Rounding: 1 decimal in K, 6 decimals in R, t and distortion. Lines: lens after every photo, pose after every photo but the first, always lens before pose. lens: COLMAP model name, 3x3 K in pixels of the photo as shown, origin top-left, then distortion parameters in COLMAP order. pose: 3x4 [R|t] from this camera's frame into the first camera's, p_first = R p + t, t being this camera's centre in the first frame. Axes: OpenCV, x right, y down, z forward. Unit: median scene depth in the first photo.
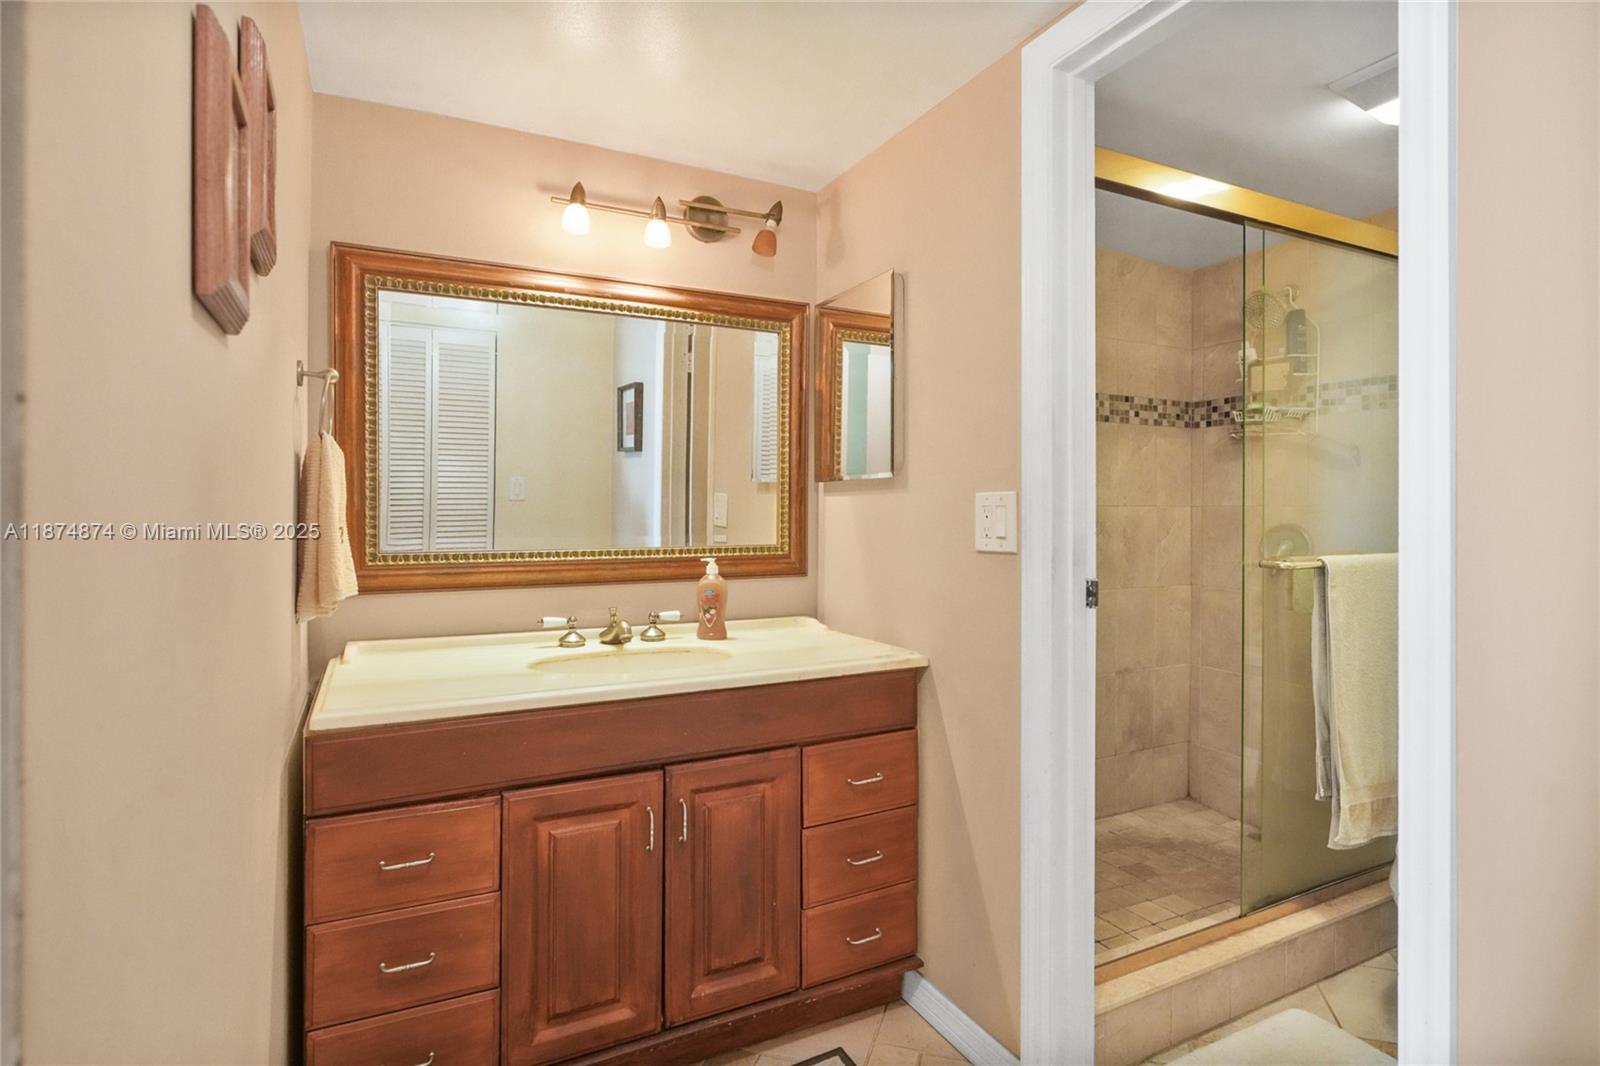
lens RADIAL K [[844.1, 0, 770.7], [0, 844.1, 509.3], [0, 0, 1]] dist [0.001280, 0.006736]
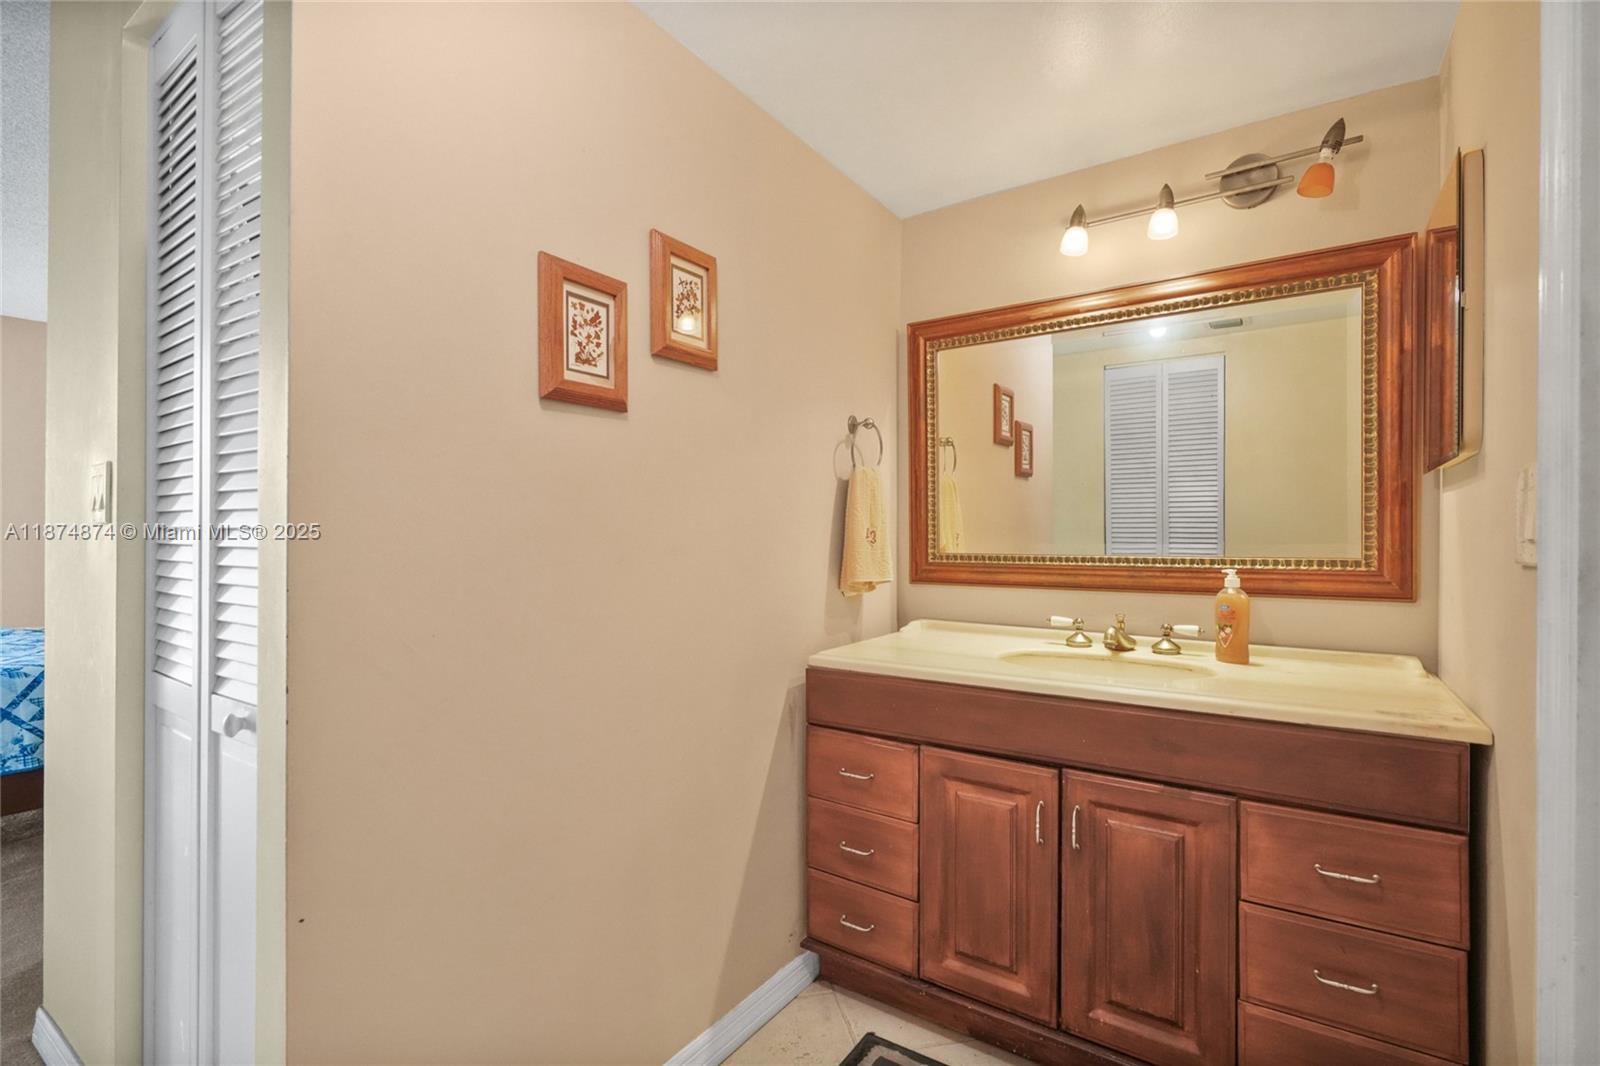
lens RADIAL K [[730.9, 0, 791.9], [0, 730.9, 535.8], [0, 0, 1]] dist [0.010588, -0.003649]
pose [[0.482046, -0.000860, -0.876145, 0.419967], [-0.000086, 0.999999, -0.001029, 0.026353], [0.876146, 0.000571, 0.482046, 0.260435]]
